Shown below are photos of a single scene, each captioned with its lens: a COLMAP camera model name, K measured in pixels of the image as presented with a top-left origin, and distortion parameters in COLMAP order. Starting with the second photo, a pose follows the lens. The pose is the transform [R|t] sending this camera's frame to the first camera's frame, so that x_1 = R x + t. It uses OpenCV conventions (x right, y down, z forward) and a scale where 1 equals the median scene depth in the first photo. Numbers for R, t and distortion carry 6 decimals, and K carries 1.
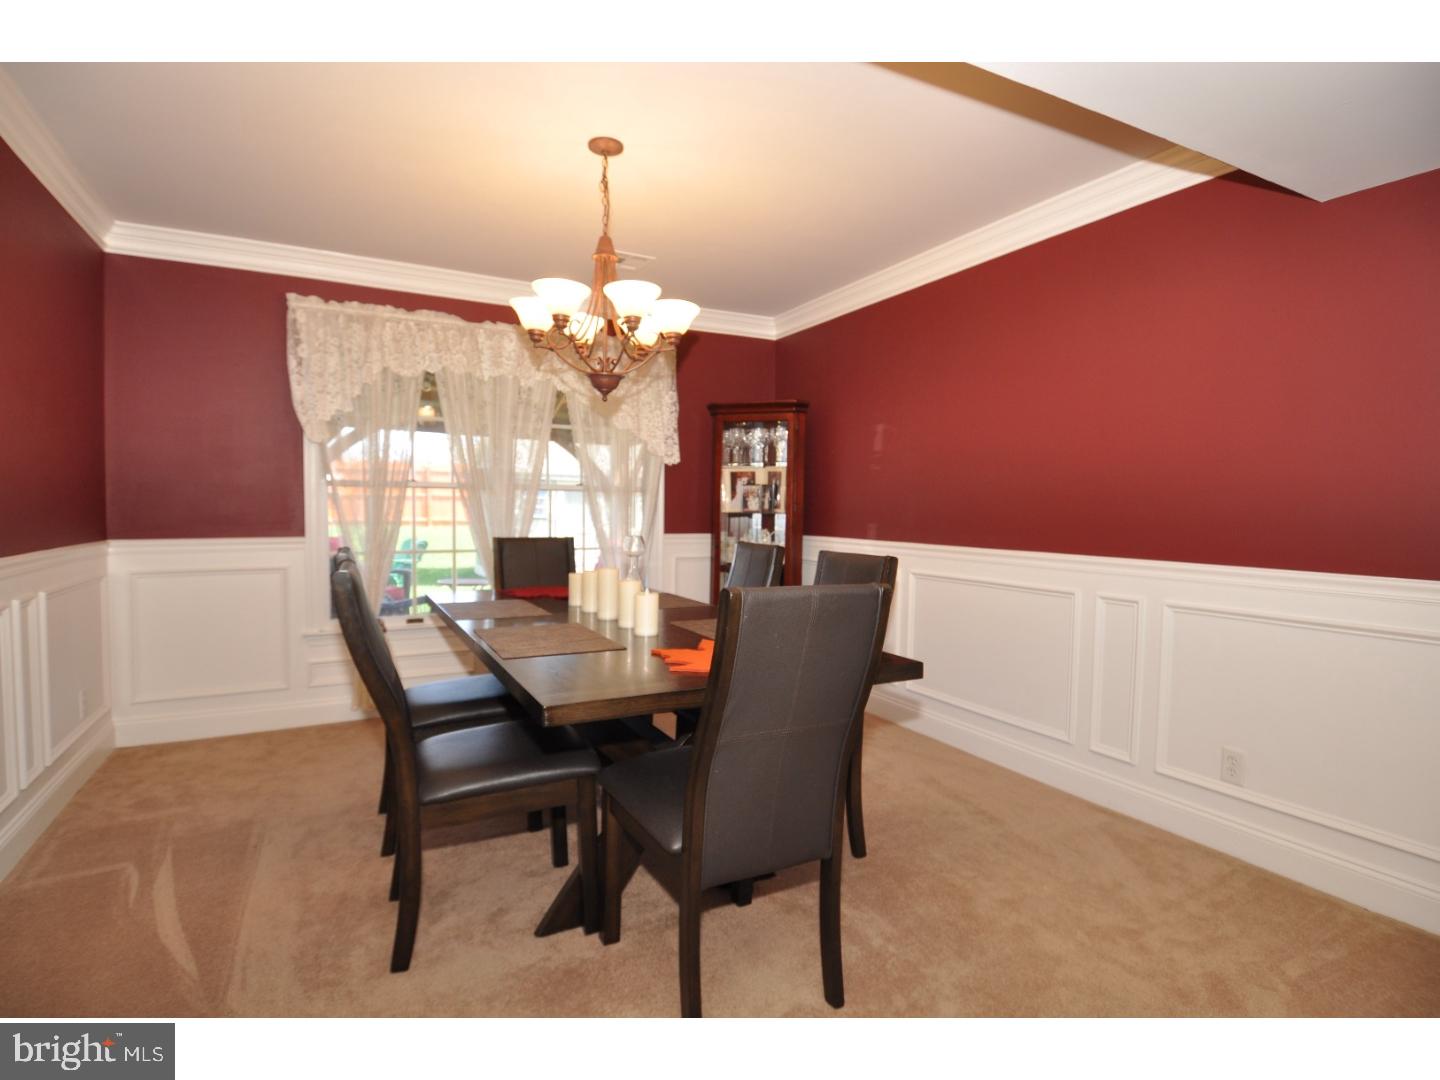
lens RADIAL K [[747.3, 0, 714.5], [0, 747.3, 544.0], [0, 0, 1]] dist [0.035436, -0.038968]
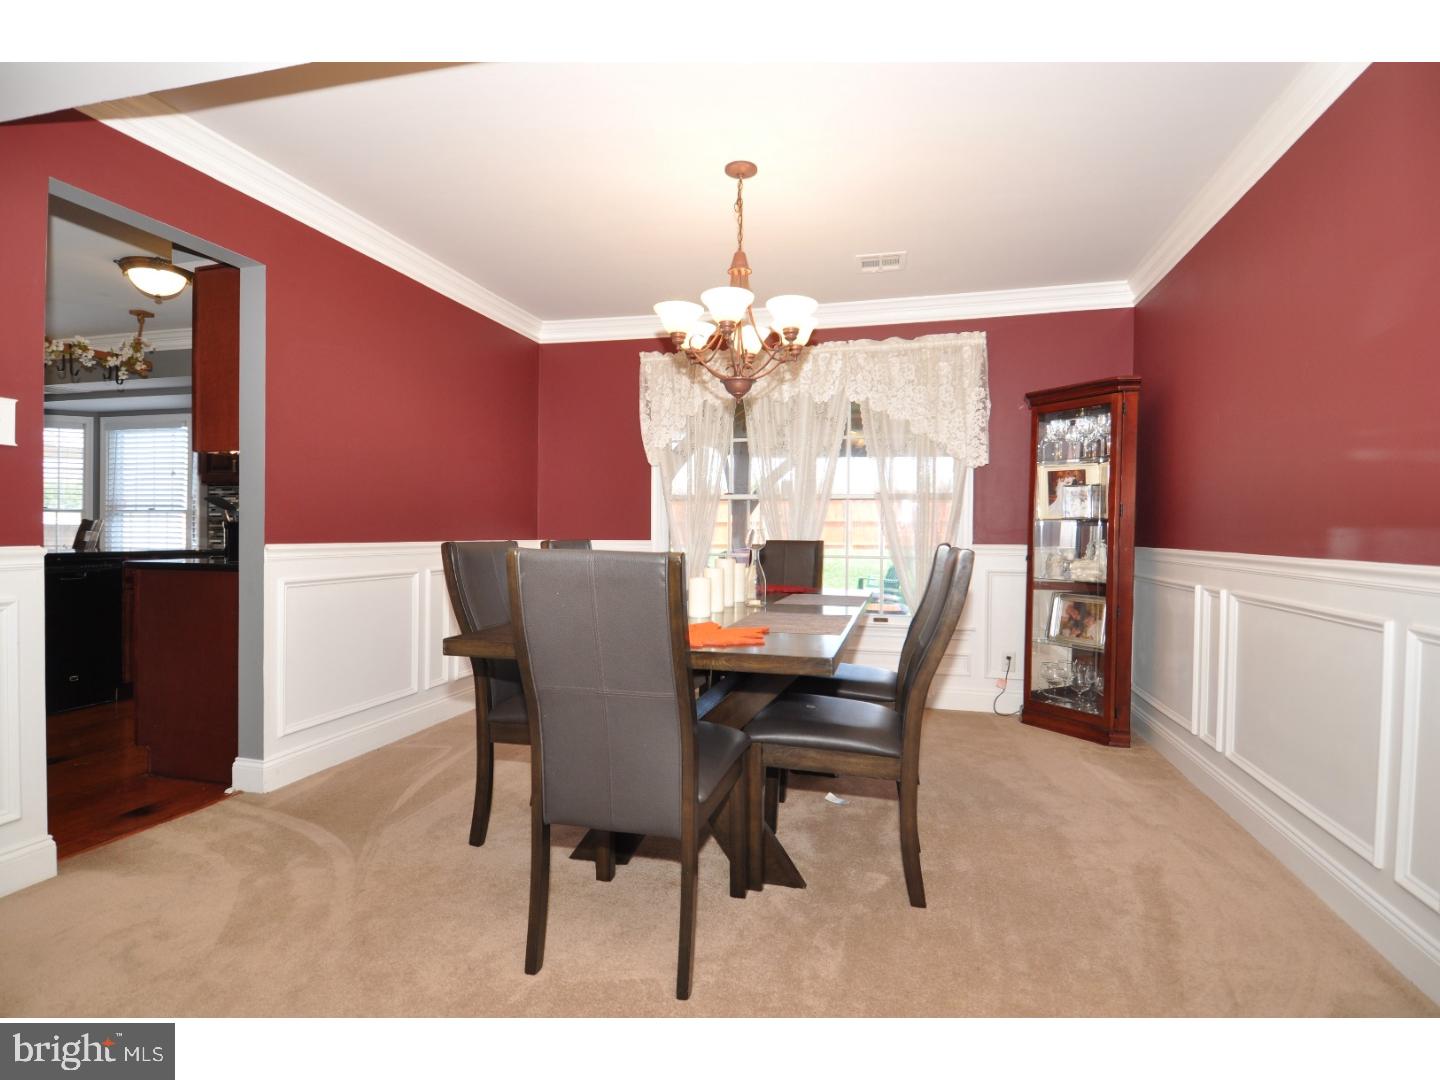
lens RADIAL K [[747.3, 0, 695.5], [0, 747.3, 543.0], [0, 0, 1]] dist [0.035436, -0.038968]
pose [[0.740541, 0.006619, -0.671978, 0.364175], [-0.034528, 0.999005, -0.028211, 0.027217], [0.671123, 0.044093, 0.740033, 0.122389]]
